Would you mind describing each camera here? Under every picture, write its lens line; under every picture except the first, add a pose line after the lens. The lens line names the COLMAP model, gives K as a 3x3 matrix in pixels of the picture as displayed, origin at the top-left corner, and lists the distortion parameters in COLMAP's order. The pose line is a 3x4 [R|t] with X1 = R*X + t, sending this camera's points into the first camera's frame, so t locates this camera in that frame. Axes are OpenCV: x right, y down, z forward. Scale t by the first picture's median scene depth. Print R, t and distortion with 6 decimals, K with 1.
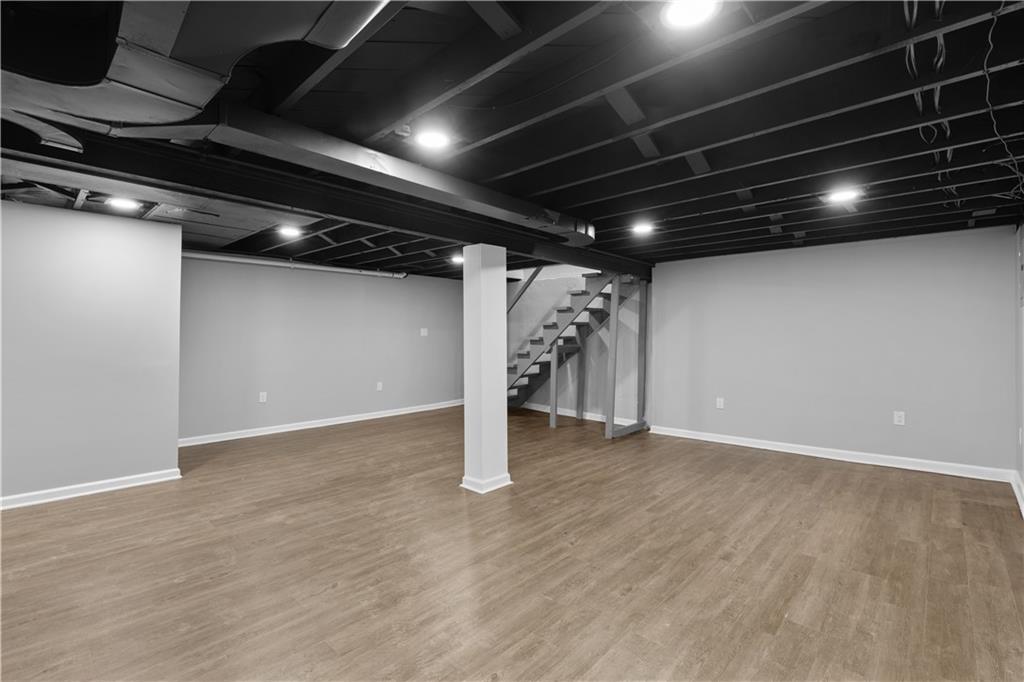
lens RADIAL K [[461.4, 0, 513.6], [0, 461.4, 343.2], [0, 0, 1]] dist [-0.001274, 0.000010]
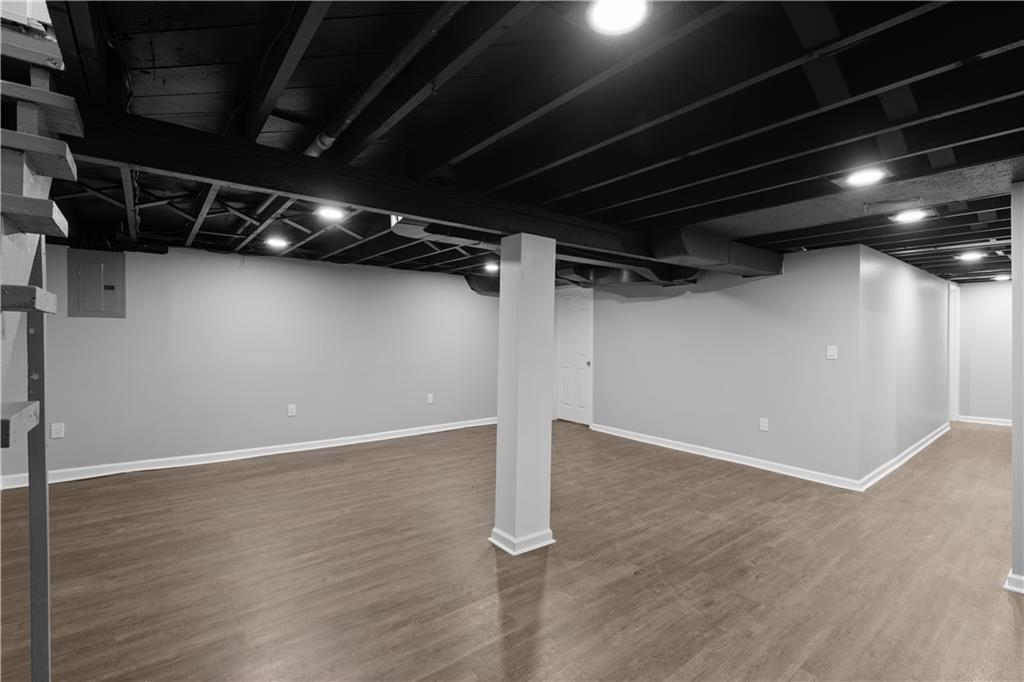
lens RADIAL K [[461.4, 0, 513.0], [0, 461.4, 338.0], [0, 0, 1]] dist [-0.001274, 0.000010]
pose [[-0.989437, -0.012783, 0.144400, -0.180168], [-0.009535, 0.999686, 0.023162, -0.068655], [-0.144650, 0.021540, -0.989248, 2.098950]]
